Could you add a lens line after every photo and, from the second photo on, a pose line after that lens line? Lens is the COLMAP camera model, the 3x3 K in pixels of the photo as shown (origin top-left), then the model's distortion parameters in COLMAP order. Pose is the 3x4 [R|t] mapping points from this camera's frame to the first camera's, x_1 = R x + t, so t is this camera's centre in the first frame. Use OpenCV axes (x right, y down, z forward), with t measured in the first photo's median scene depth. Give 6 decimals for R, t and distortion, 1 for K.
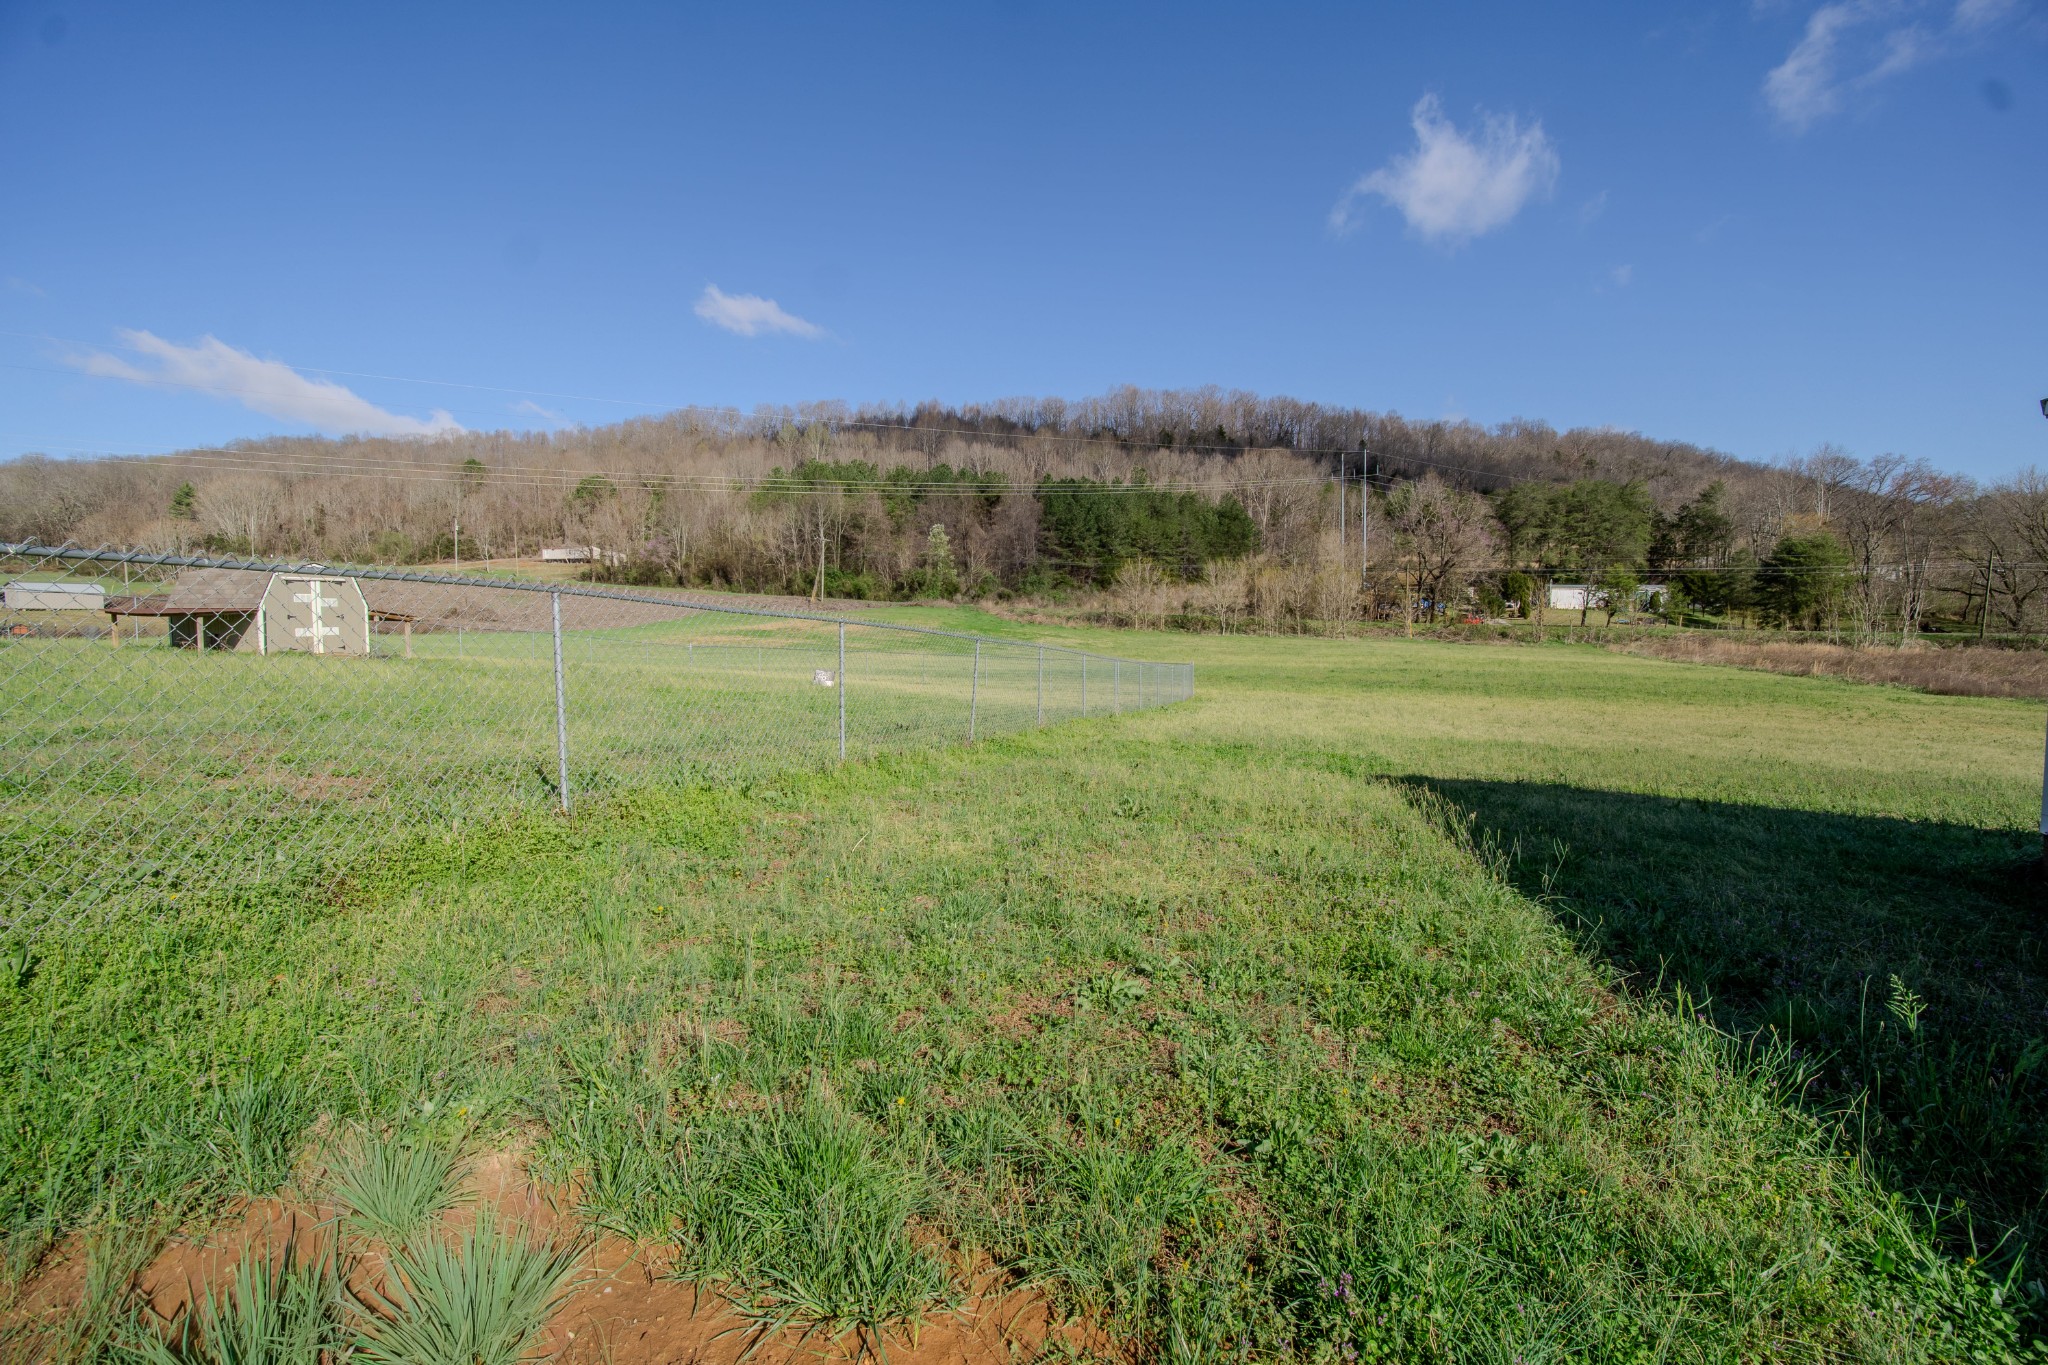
lens RADIAL K [[818.9, 0, 1024.6], [0, 818.9, 662.9], [0, 0, 1]] dist [-0.023461, 0.003065]
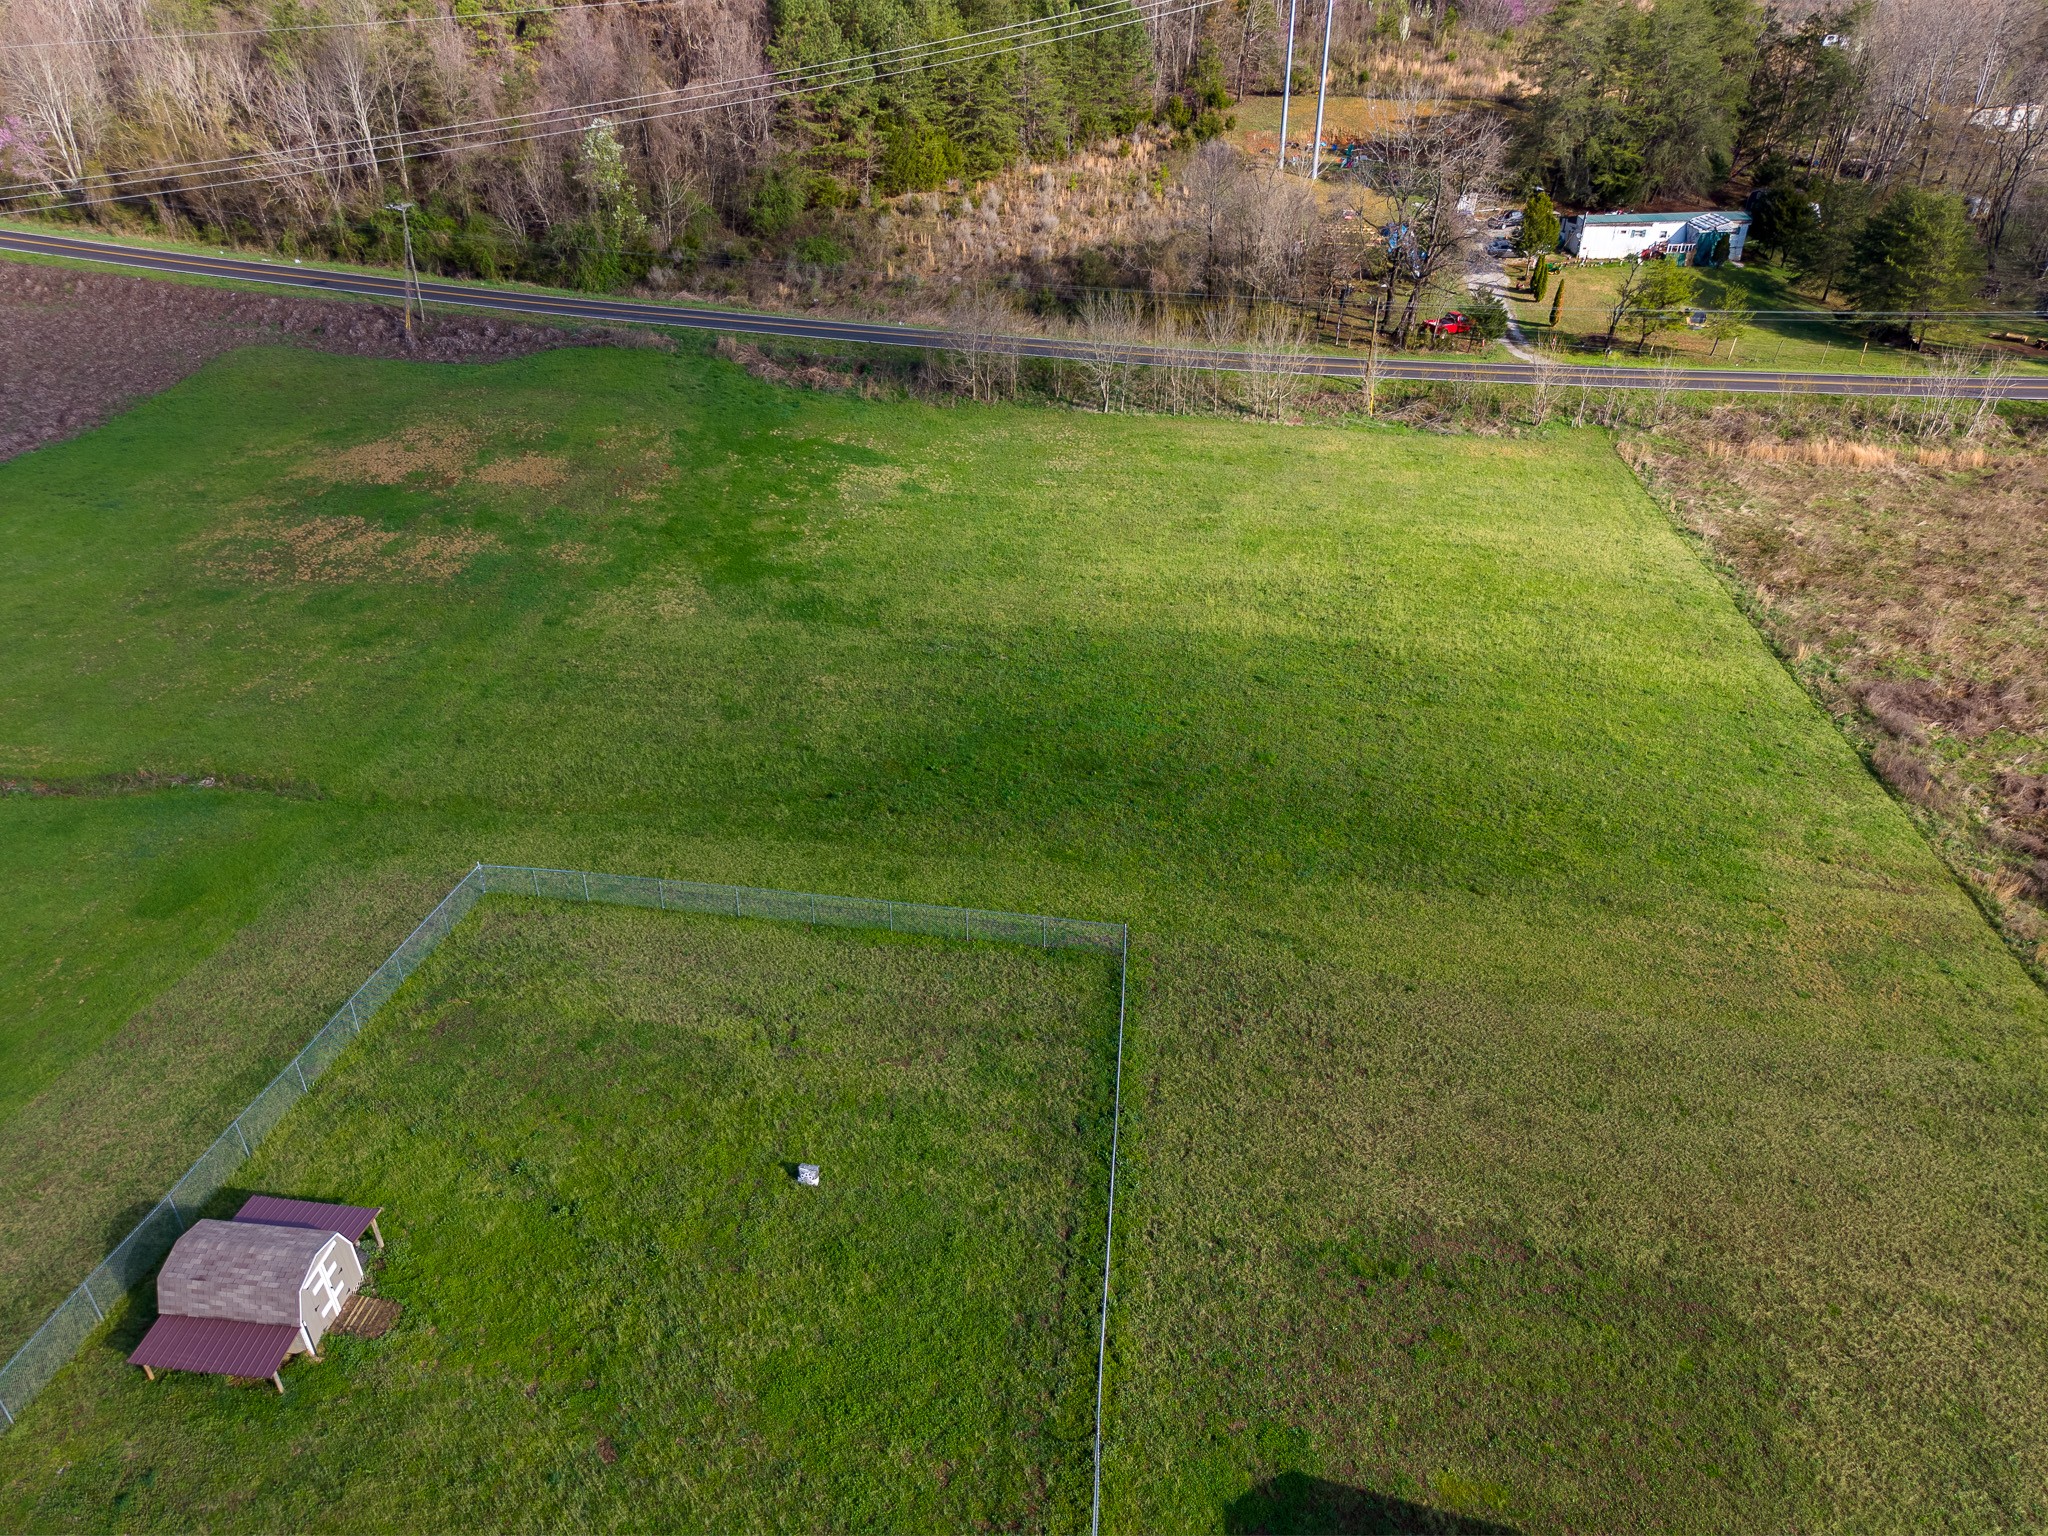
lens RADIAL K [[1367.5, 0, 1021.3], [0, 1367.5, 763.4], [0, 0, 1]] dist [0.019502, -0.019688]
pose [[0.976853, -0.107471, 0.184957, -0.038664], [0.007850, 0.882062, 0.471069, -0.196036], [-0.213769, -0.458713, 0.862488, -0.047873]]
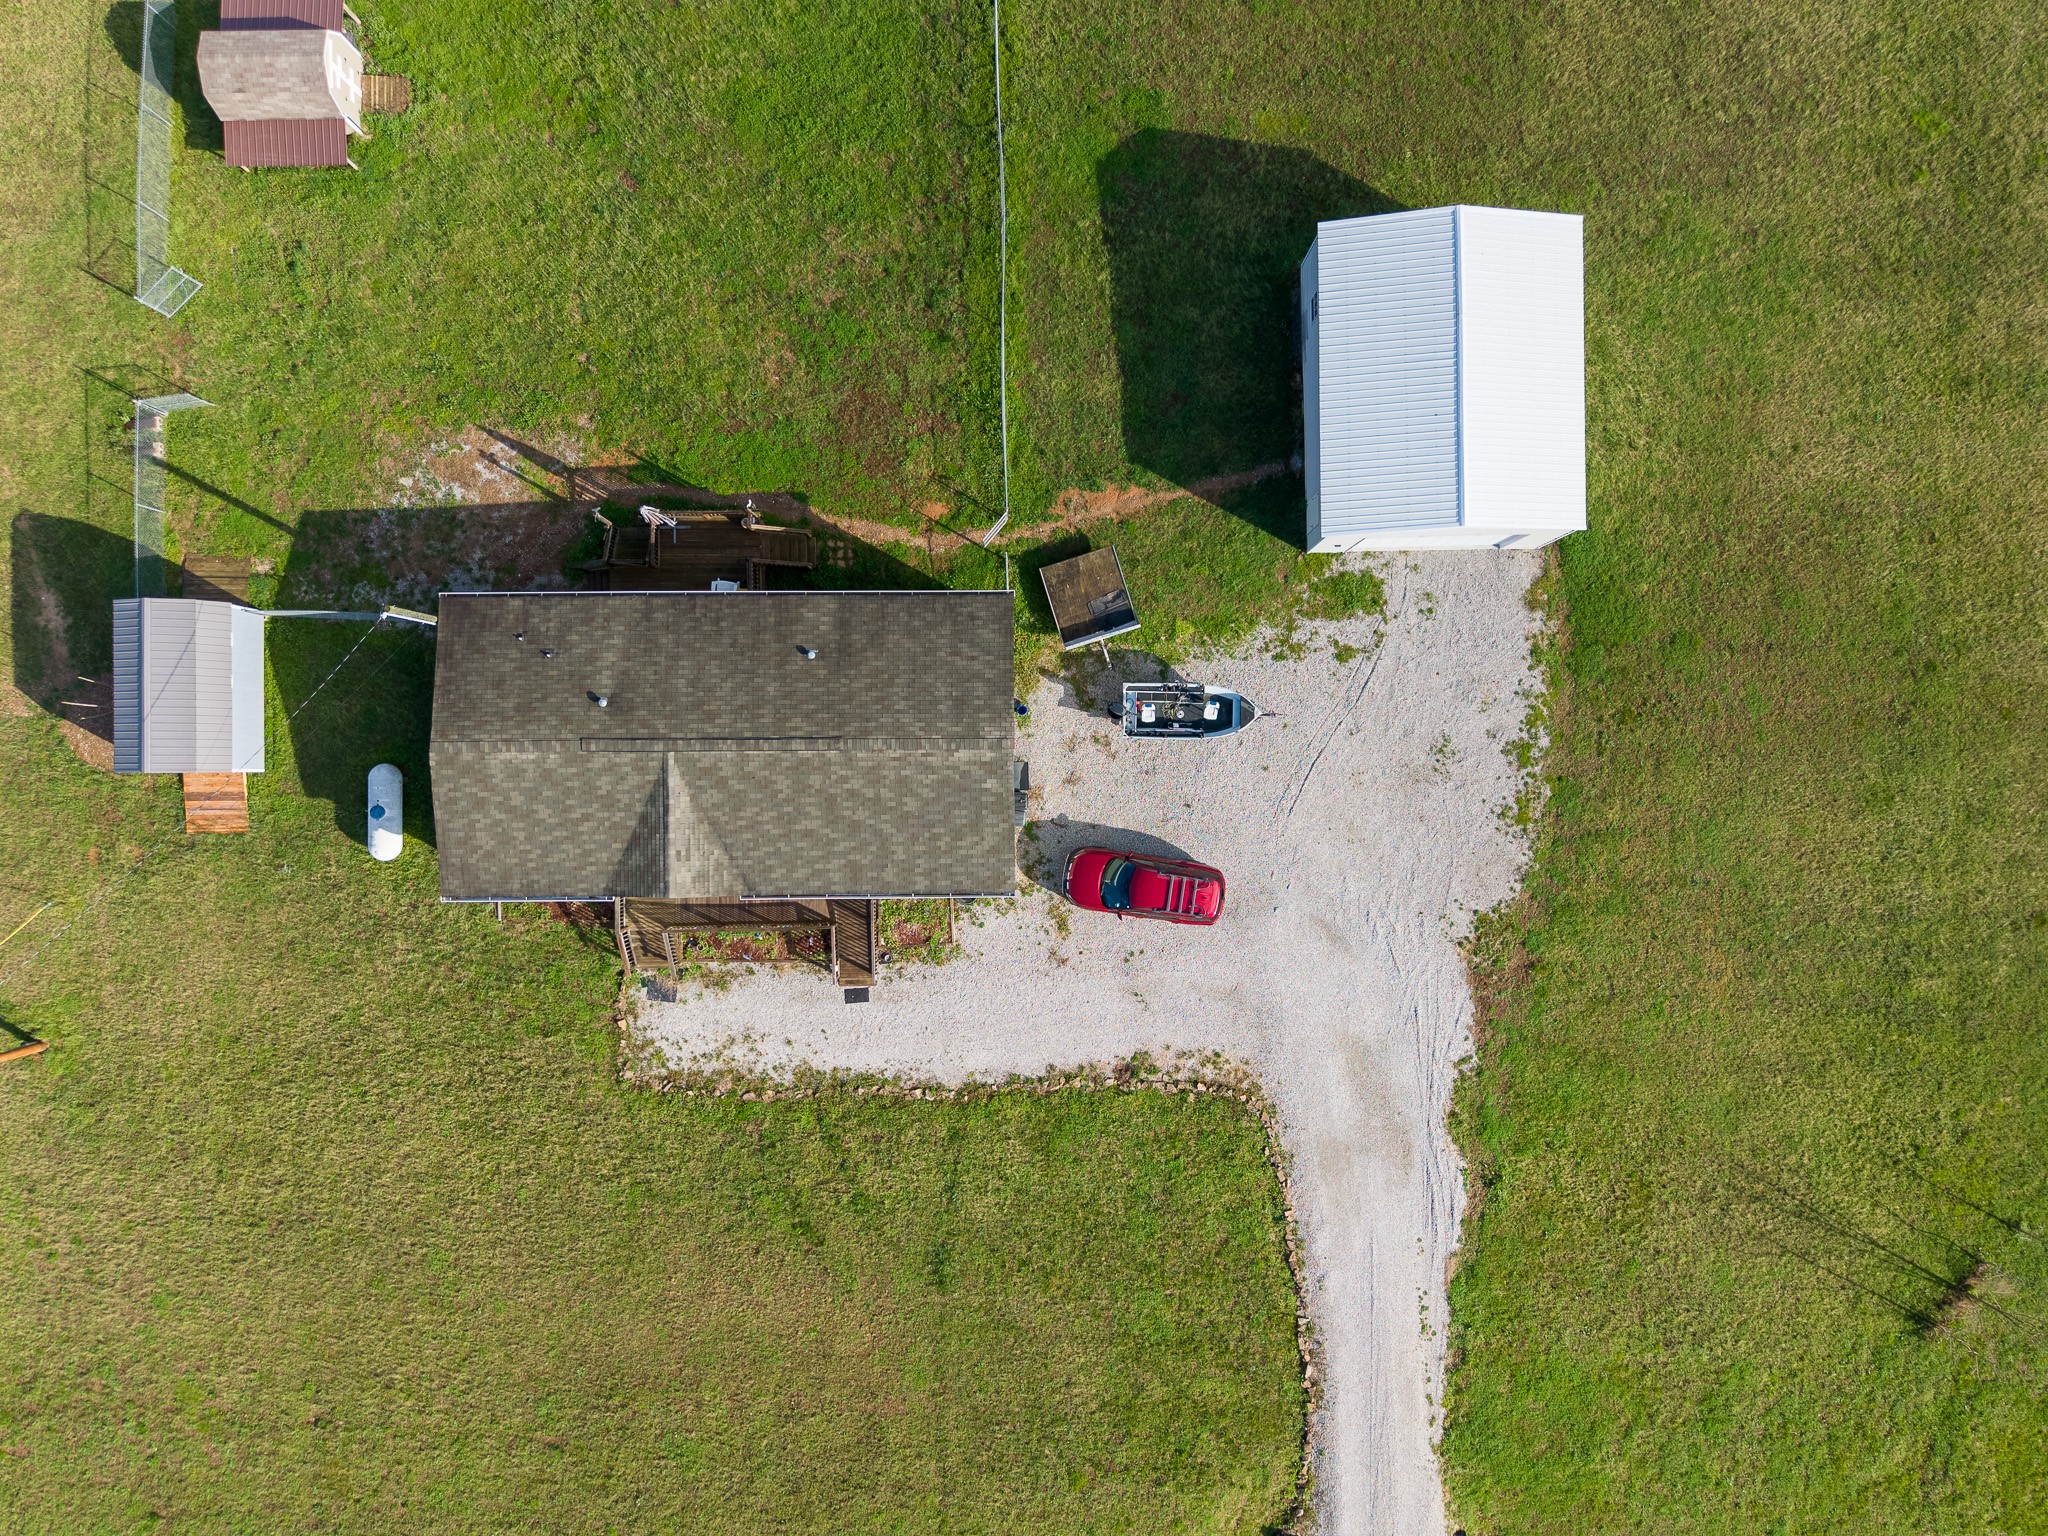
lens RADIAL K [[1367.5, 0, 1008.1], [0, 1367.5, 757.3], [0, 0, 1]] dist [0.019502, -0.019688]
pose [[0.942819, -0.333295, -0.002814, -0.039050], [0.018417, 0.043664, 0.998876, -0.276821], [-0.332797, -0.941811, 0.047306, -0.048419]]
